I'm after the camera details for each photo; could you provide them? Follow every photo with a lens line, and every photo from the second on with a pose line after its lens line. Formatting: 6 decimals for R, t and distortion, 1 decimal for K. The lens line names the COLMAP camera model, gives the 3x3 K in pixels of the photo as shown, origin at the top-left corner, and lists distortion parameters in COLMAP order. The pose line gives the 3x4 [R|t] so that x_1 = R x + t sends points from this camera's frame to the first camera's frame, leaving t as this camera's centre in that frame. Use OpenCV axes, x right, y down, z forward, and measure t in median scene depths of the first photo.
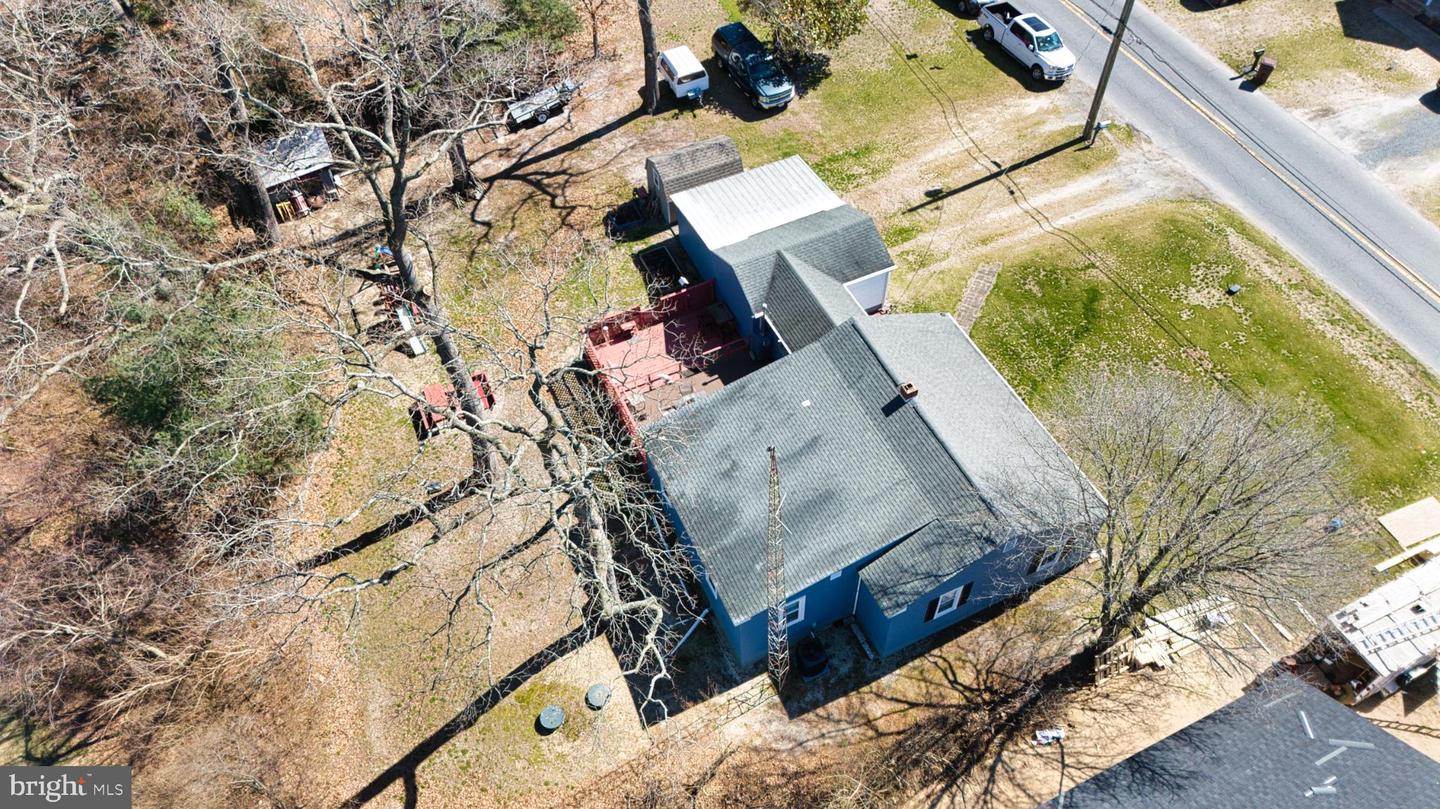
lens RADIAL K [[1025.4, 0, 726.1], [0, 1025.4, 406.7], [0, 0, 1]] dist [0.075813, -0.077840]
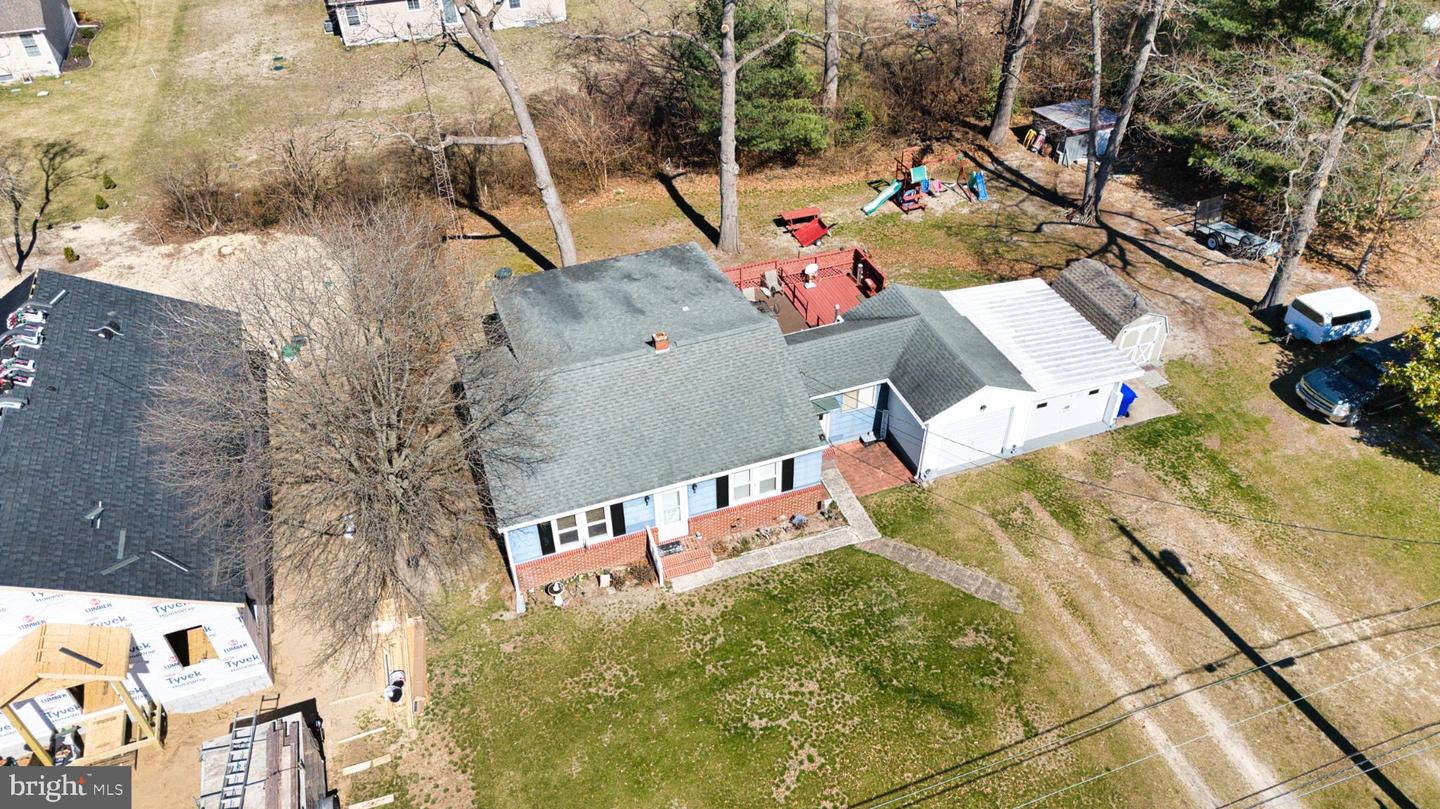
lens RADIAL K [[1025.4, 0, 726.1], [0, 1025.4, 406.7], [0, 0, 1]] dist [0.075813, -0.077840]
pose [[-0.099212, 0.644349, -0.758269, 0.645848], [-0.770817, 0.432144, 0.468074, -0.331353], [0.629284, 0.630925, 0.453801, 0.460036]]
